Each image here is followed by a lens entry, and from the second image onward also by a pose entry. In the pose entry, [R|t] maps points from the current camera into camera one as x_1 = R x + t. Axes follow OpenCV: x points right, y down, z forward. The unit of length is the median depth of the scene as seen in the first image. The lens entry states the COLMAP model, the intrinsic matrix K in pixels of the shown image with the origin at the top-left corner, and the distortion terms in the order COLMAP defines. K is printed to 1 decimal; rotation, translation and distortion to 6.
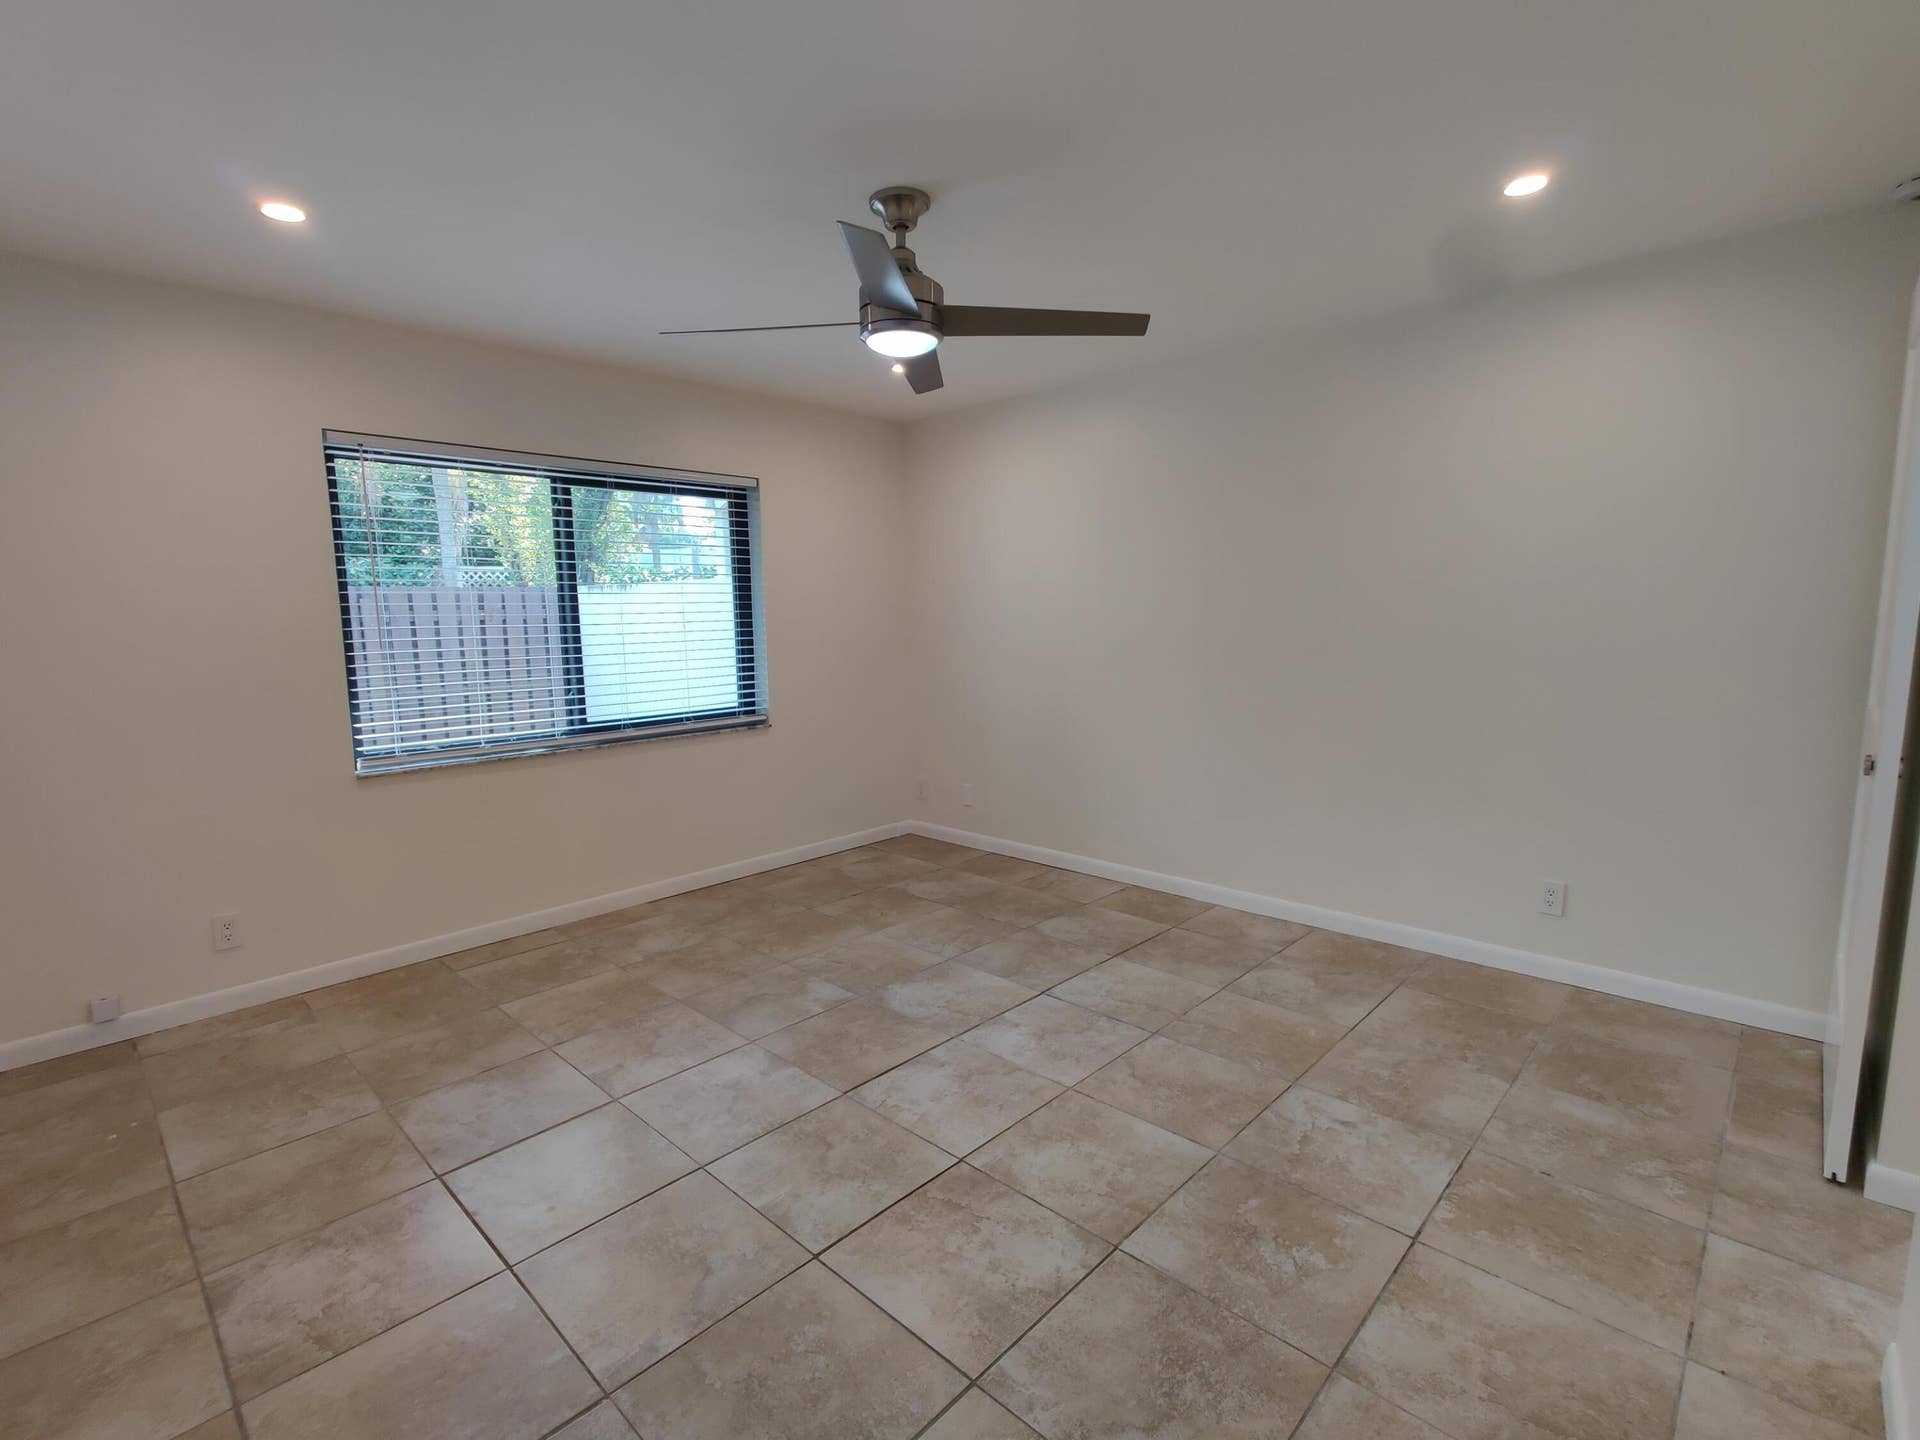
lens RADIAL K [[894.2, 0, 955.4], [0, 894.2, 725.3], [0, 0, 1]] dist [0.010064, -0.007632]
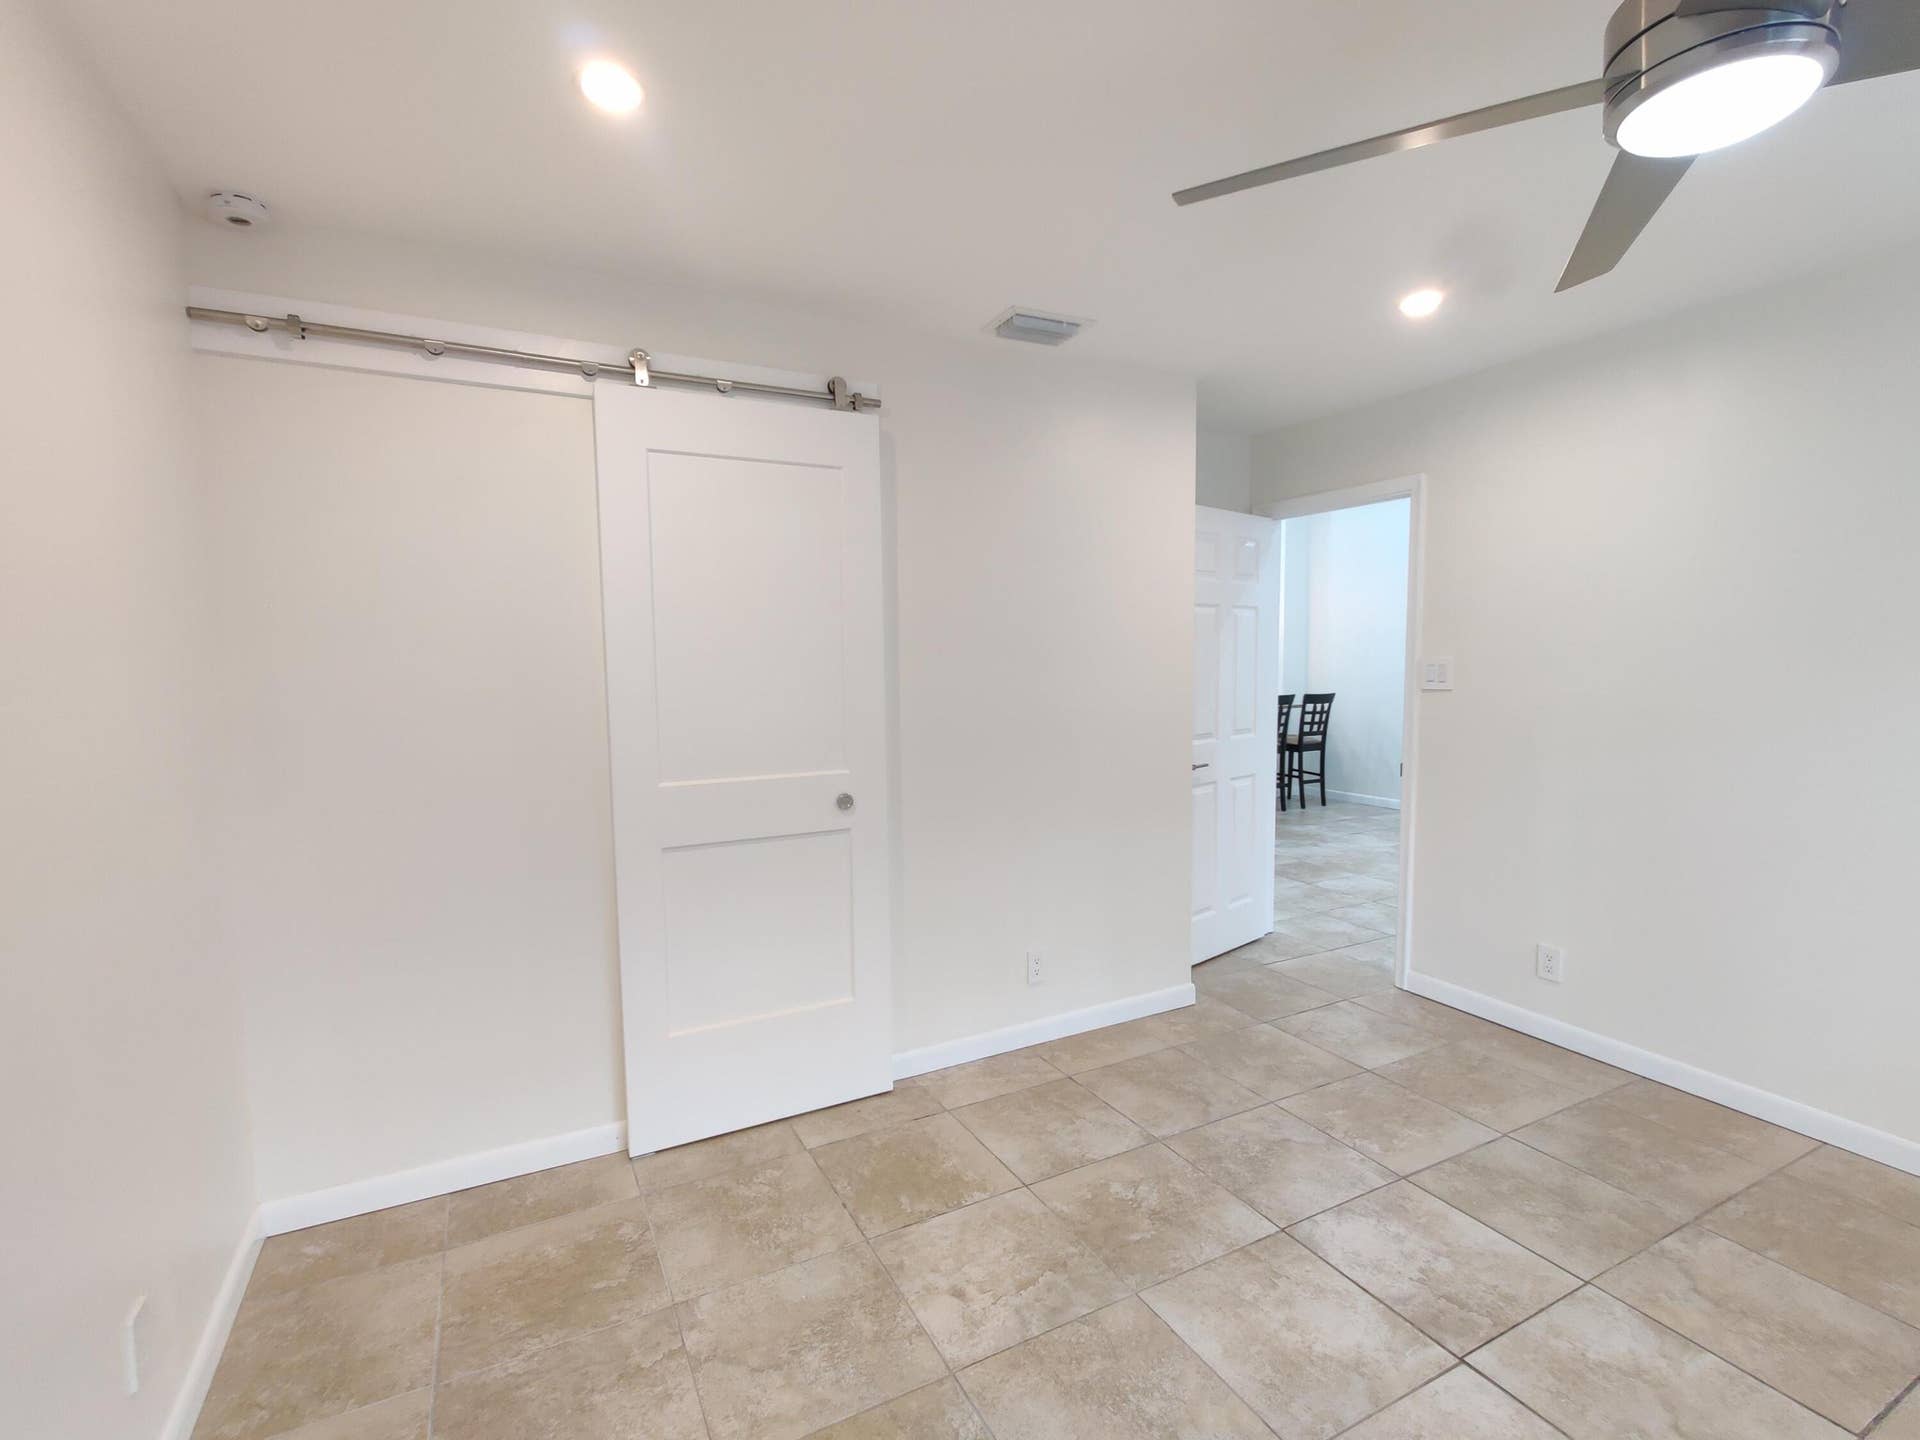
lens RADIAL K [[894.2, 0, 955.4], [0, 894.2, 725.3], [0, 0, 1]] dist [0.010064, -0.007632]
pose [[-0.945694, 0.000559, 0.325059, 0.159904], [0.067345, 0.978639, 0.194245, -0.237387], [-0.318007, 0.205587, -0.925530, 1.632199]]
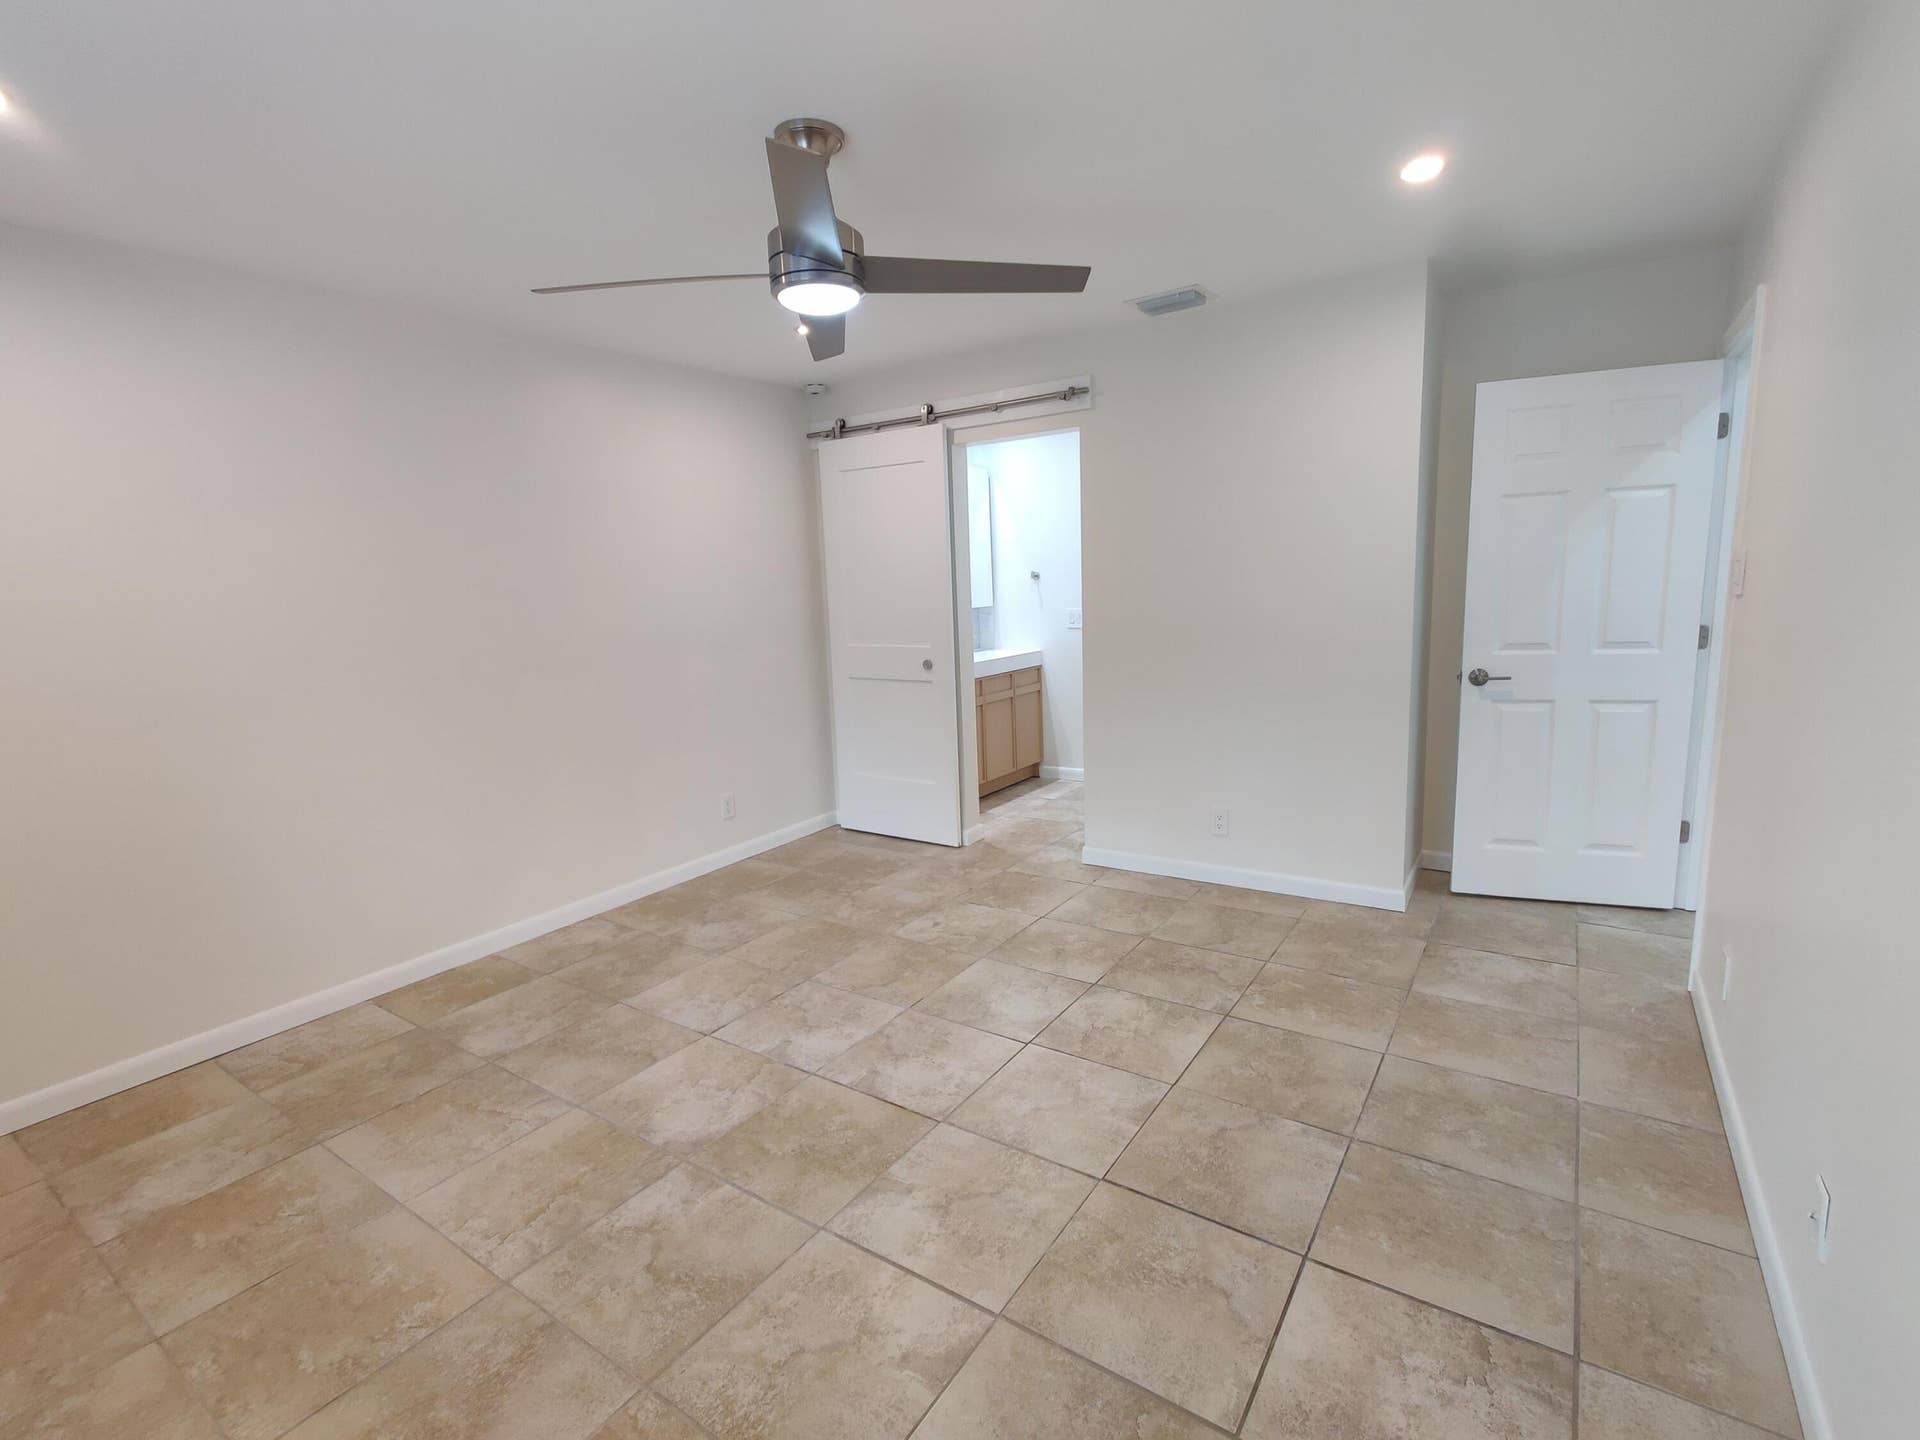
lens RADIAL K [[894.2, 0, 955.4], [0, 894.2, 725.3], [0, 0, 1]] dist [0.010064, -0.007632]
pose [[-0.162239, -0.136620, 0.977248, -1.019584], [0.170445, 0.971602, 0.164127, -0.138584], [-0.971919, 0.193195, -0.134345, 1.084339]]
